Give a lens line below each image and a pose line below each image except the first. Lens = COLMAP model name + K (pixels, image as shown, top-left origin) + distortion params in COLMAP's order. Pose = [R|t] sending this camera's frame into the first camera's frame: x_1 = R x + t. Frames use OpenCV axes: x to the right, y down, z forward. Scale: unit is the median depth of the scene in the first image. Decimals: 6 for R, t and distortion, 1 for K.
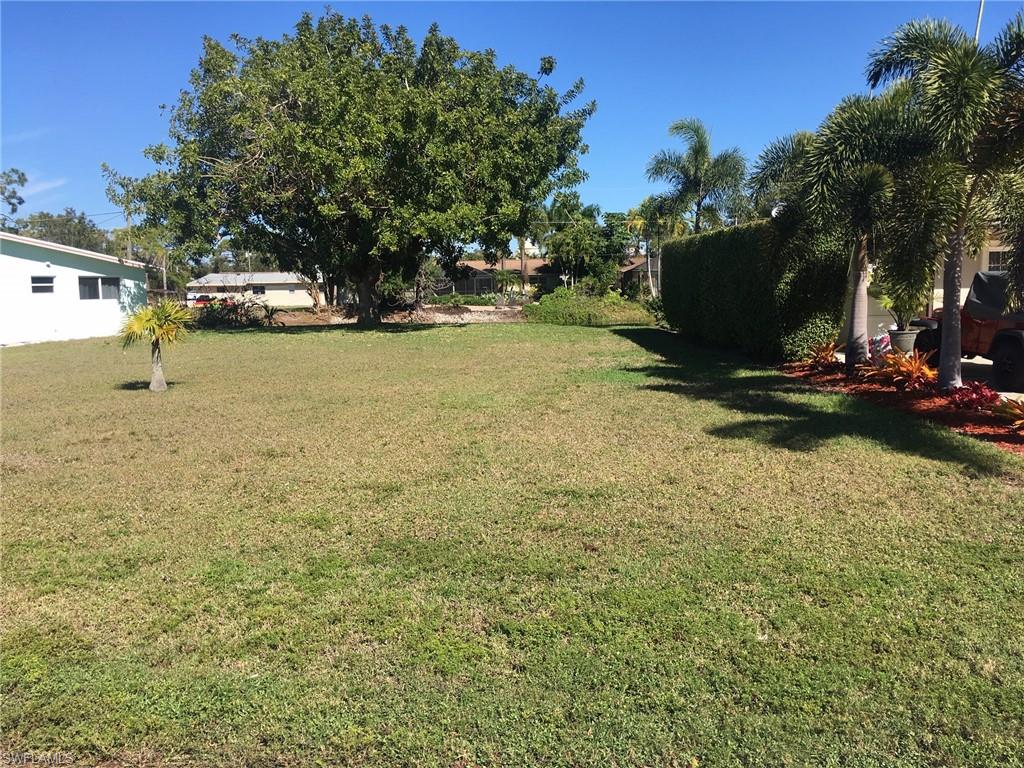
lens RADIAL K [[869.6, 0, 512.1], [0, 869.6, 384.0], [0, 0, 1]] dist [0.052491, -0.042174]
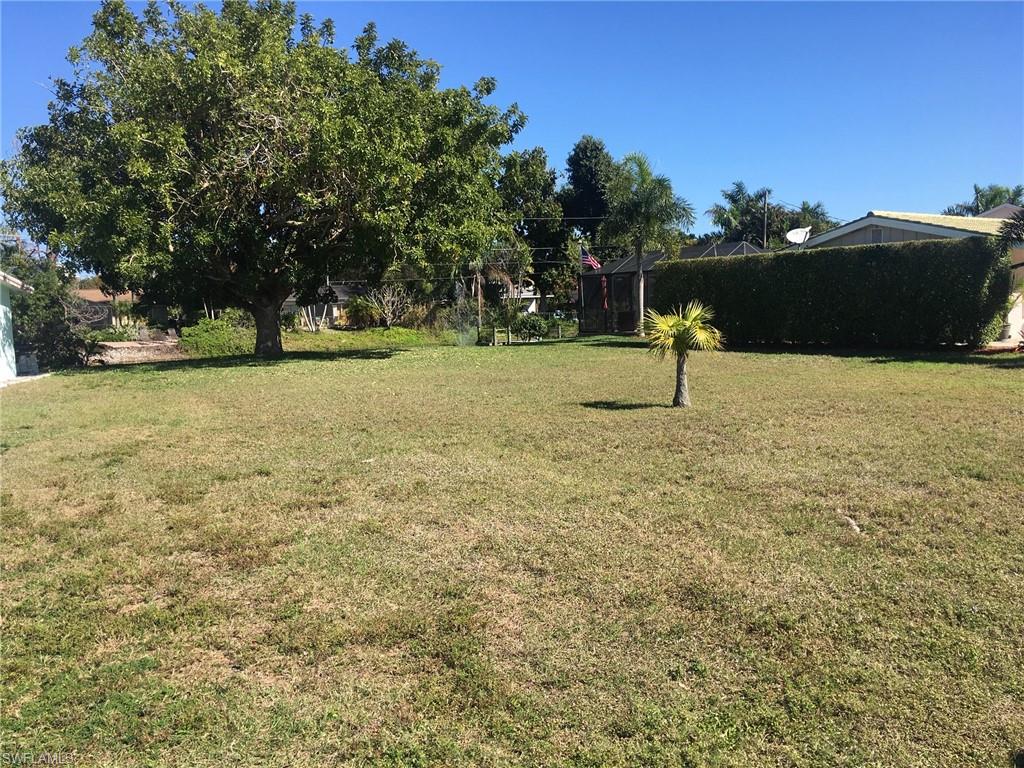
lens RADIAL K [[869.6, 0, 506.7], [0, 869.6, 390.4], [0, 0, 1]] dist [0.052491, -0.042174]
pose [[0.806870, -0.066482, 0.586976, -0.237091], [0.086949, 0.996190, -0.006691, -0.003675], [-0.584295, 0.056436, 0.809577, 0.085048]]
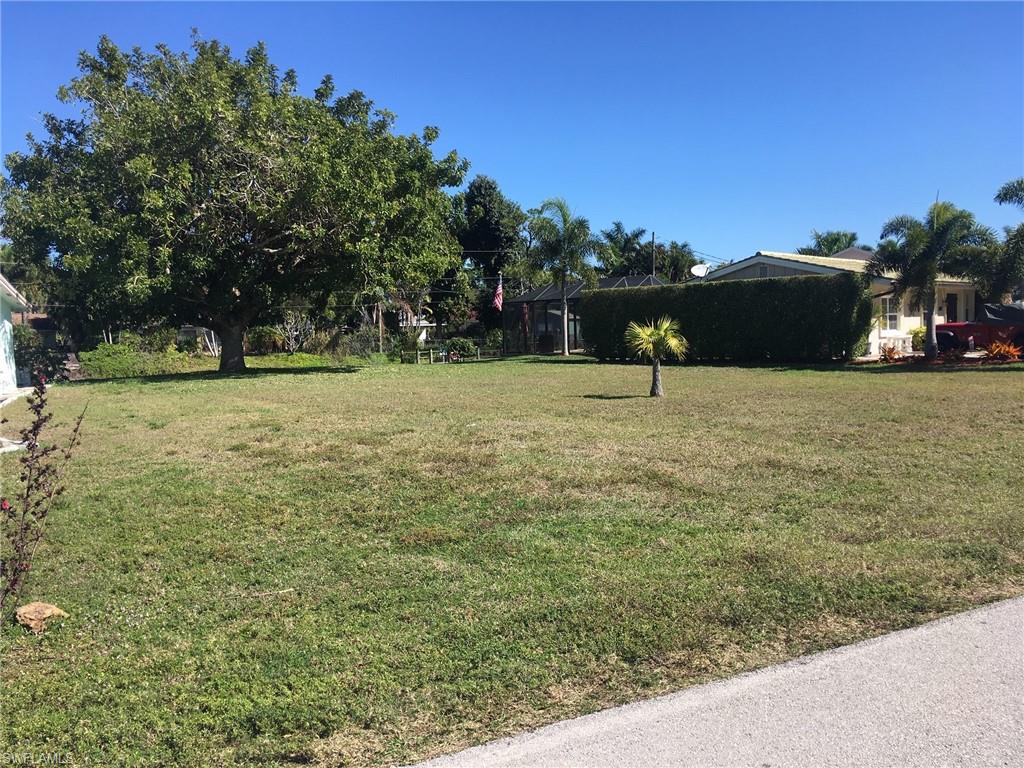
lens RADIAL K [[869.6, 0, 506.0], [0, 869.6, 382.8], [0, 0, 1]] dist [0.052491, -0.042174]
pose [[0.707227, -0.041856, 0.705747, -0.301698], [0.096101, 0.994672, -0.037312, 0.003195], [-0.700425, 0.094211, 0.707481, 0.070792]]
